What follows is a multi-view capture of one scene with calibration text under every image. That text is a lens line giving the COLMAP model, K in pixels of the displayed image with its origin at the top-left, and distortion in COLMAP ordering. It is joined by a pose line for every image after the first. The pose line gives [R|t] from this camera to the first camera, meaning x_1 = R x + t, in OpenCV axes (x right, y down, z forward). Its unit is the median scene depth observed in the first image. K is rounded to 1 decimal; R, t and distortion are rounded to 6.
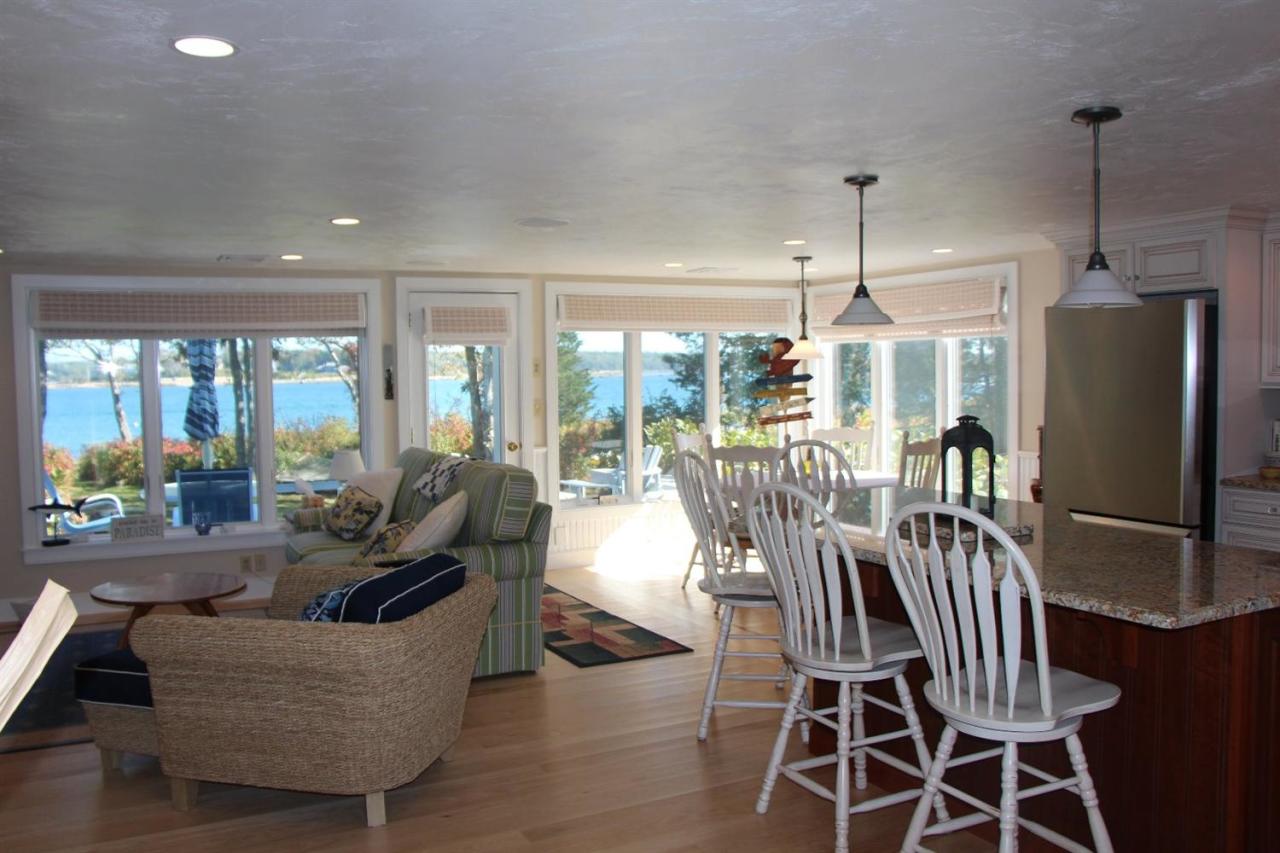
lens RADIAL K [[1063.4, 0, 633.1], [0, 1063.4, 420.5], [0, 0, 1]] dist [-0.178192, 0.146194]
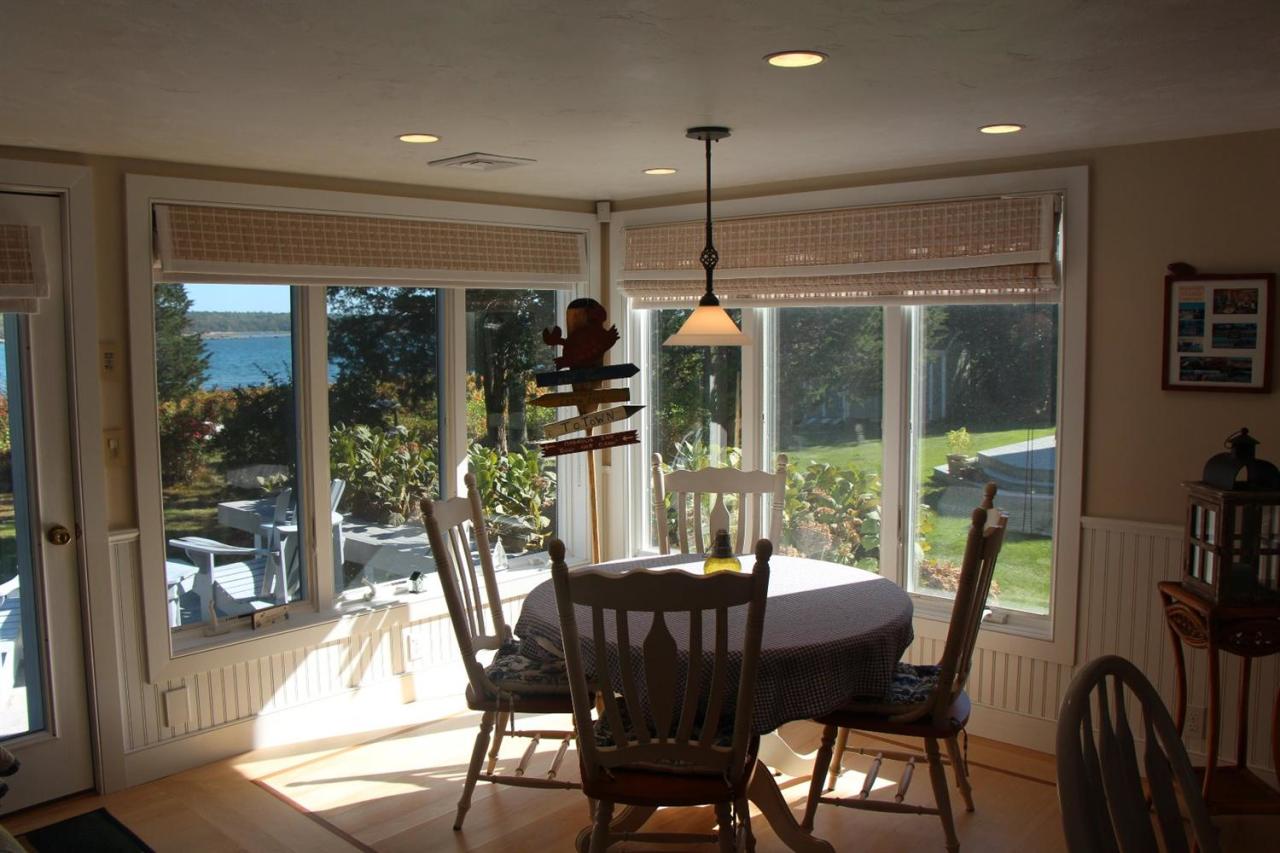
lens RADIAL K [[1063.4, 0, 628.8], [0, 1063.4, 424.8], [0, 0, 1]] dist [-0.178192, 0.146194]
pose [[0.938814, -0.024237, 0.343570, -0.036541], [0.009905, 0.999008, 0.043411, -0.043743], [-0.344281, -0.037352, 0.938123, 0.565946]]
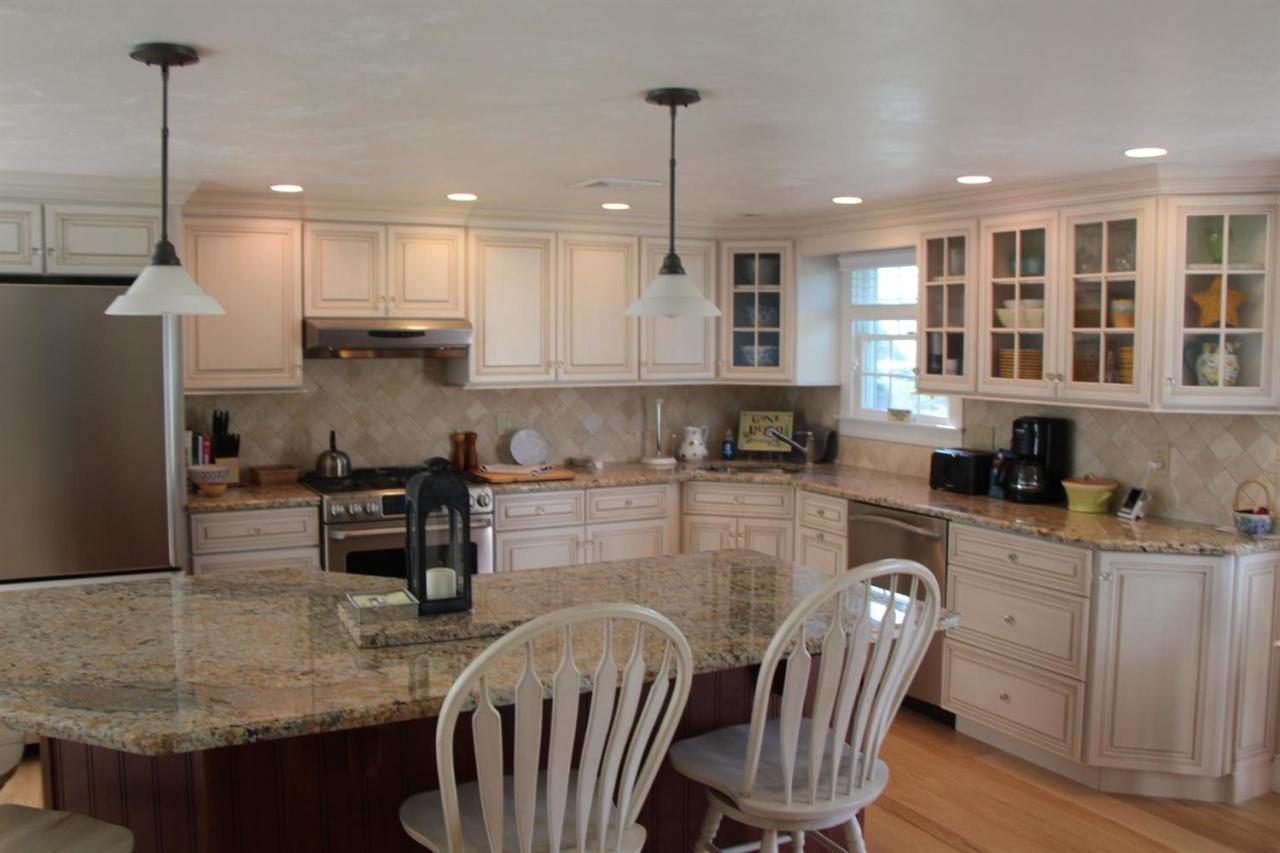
lens RADIAL K [[1063.4, 0, 628.0], [0, 1063.4, 422.8], [0, 0, 1]] dist [-0.178192, 0.146194]
pose [[-0.012725, -0.062619, 0.997956, -0.192626], [0.043398, 0.997062, 0.063116, -0.033773], [-0.998977, 0.044113, -0.009971, 0.448832]]
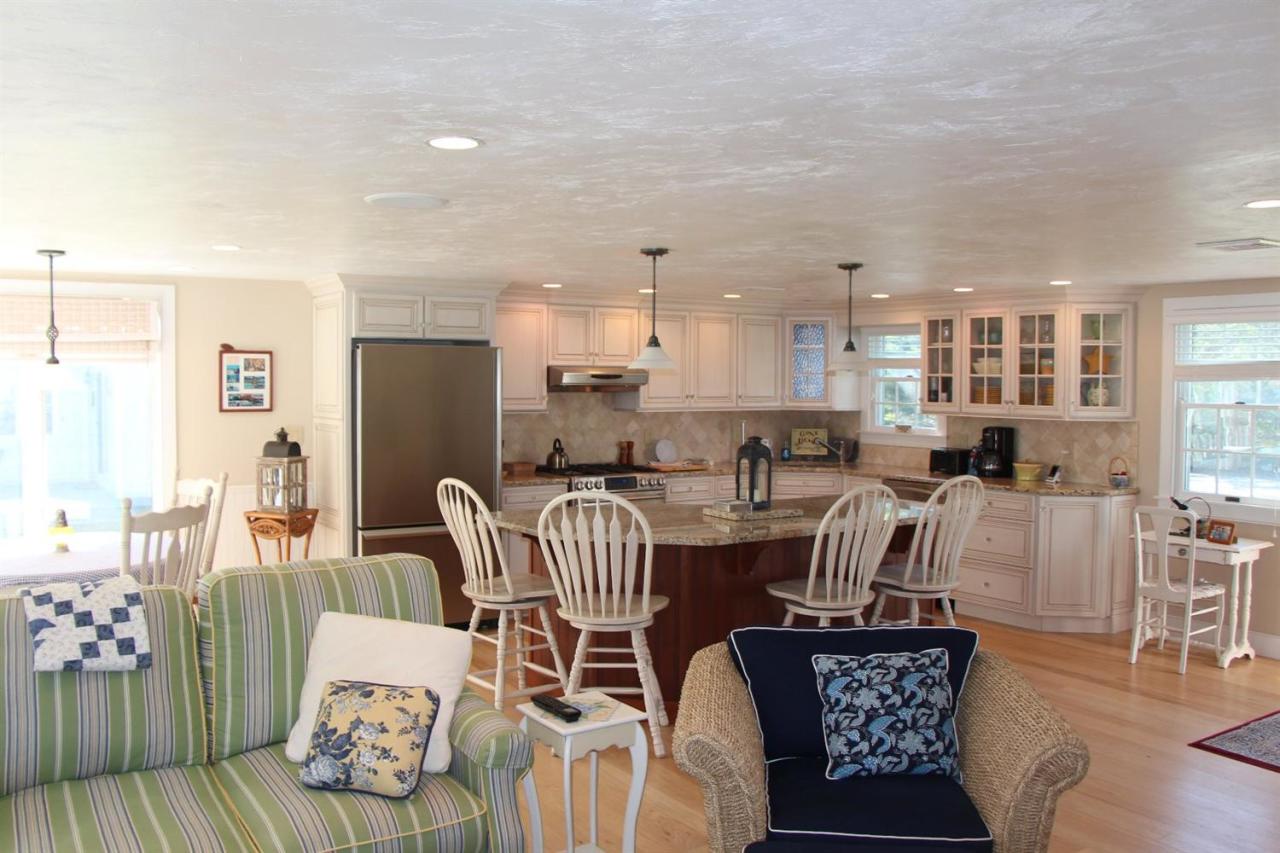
lens RADIAL K [[1063.4, 0, 626.1], [0, 1063.4, 429.2], [0, 0, 1]] dist [-0.178192, 0.146194]
pose [[-0.106957, -0.031920, 0.993751, -0.584913], [0.043219, 0.998391, 0.036721, -0.039651], [-0.993324, 0.046877, -0.105405, 0.681842]]
